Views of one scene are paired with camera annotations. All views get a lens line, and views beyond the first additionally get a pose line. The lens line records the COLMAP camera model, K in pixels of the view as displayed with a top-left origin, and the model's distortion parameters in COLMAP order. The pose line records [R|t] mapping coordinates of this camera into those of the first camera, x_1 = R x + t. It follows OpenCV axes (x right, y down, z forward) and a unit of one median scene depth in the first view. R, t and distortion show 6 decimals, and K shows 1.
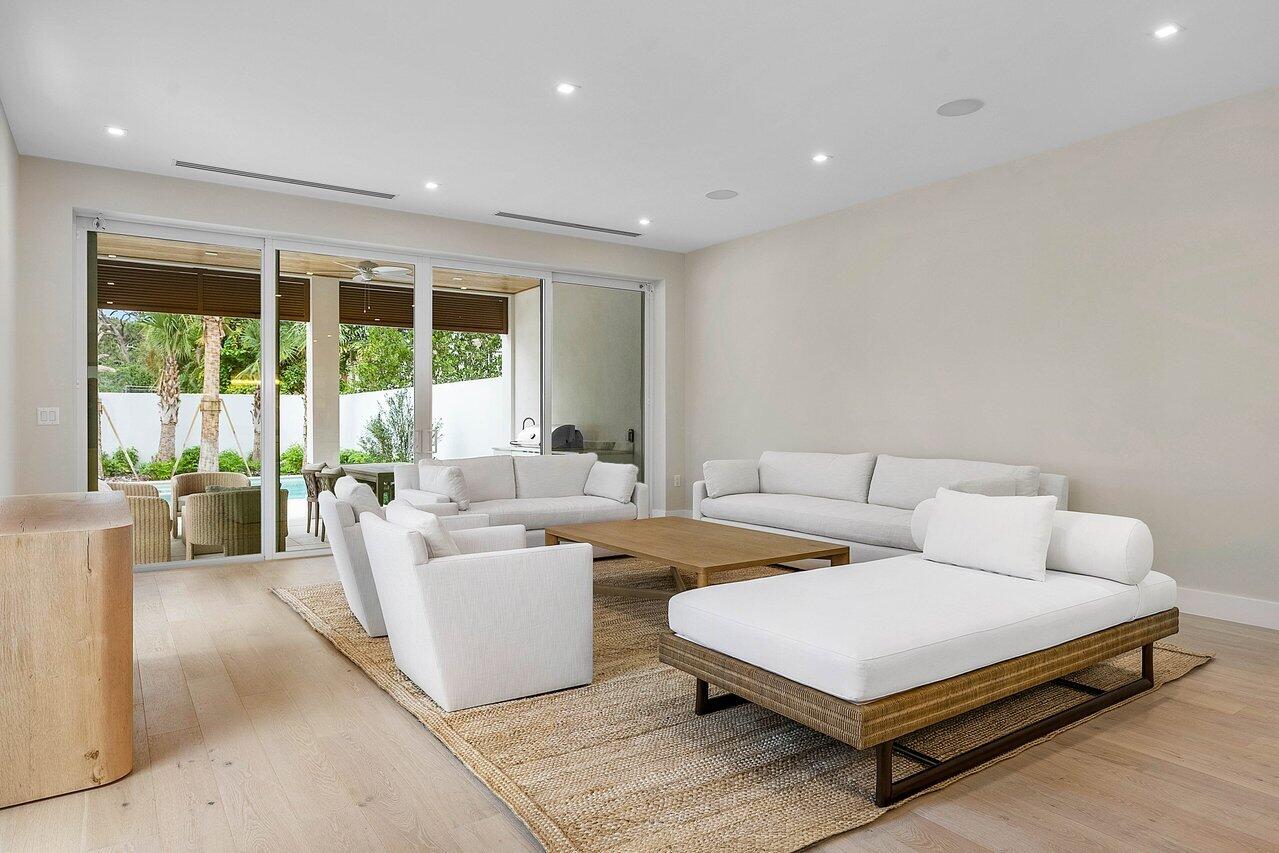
lens RADIAL K [[862.9, 0, 638.9], [0, 862.9, 411.8], [0, 0, 1]] dist [0.008060, 0.002043]
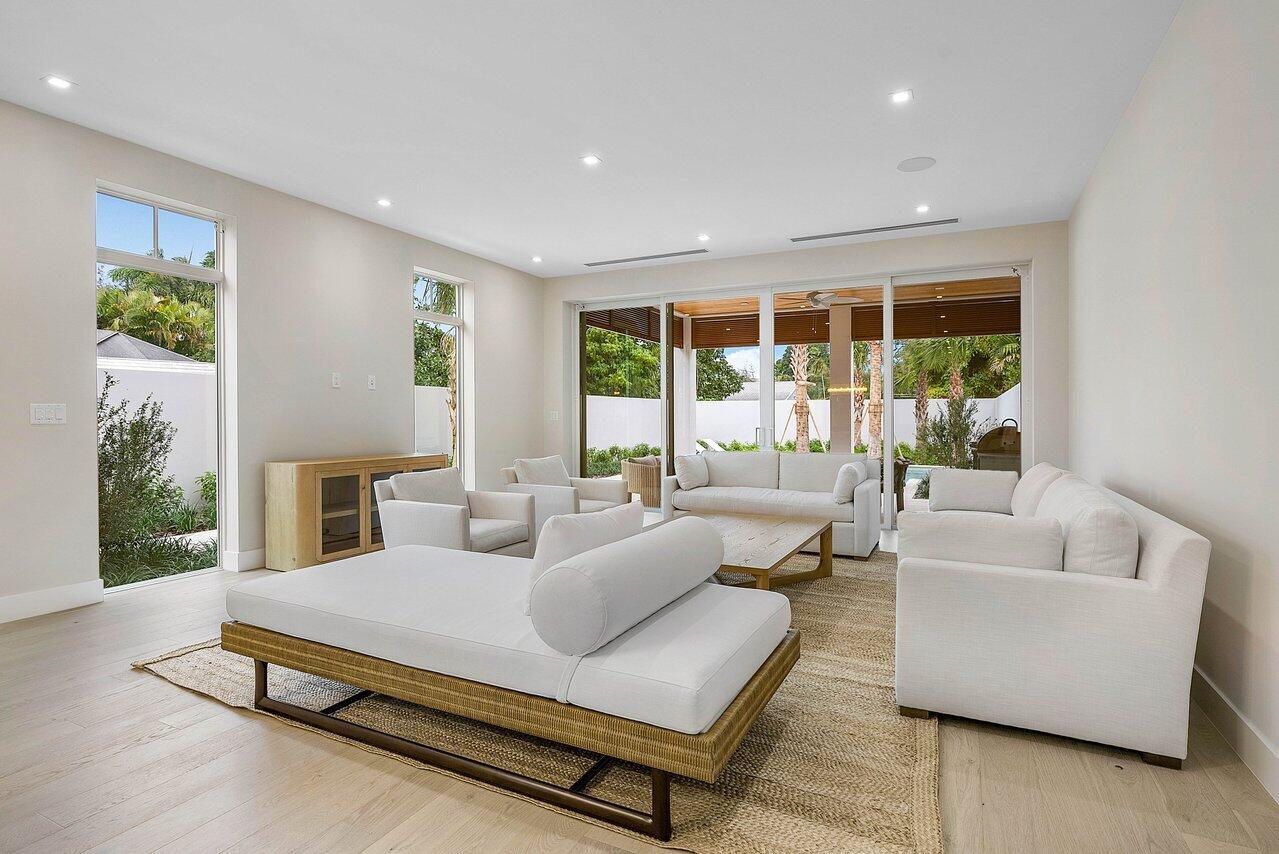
lens RADIAL K [[656.2, 0, 639.5], [0, 656.2, 427.0], [0, 0, 1]] dist [0.003309, 0.000282]
pose [[0.428012, 0.023563, -0.903466, 0.550054], [0.000773, 0.999650, 0.026438, -0.000316], [0.903773, -0.012014, 0.427844, 0.421752]]
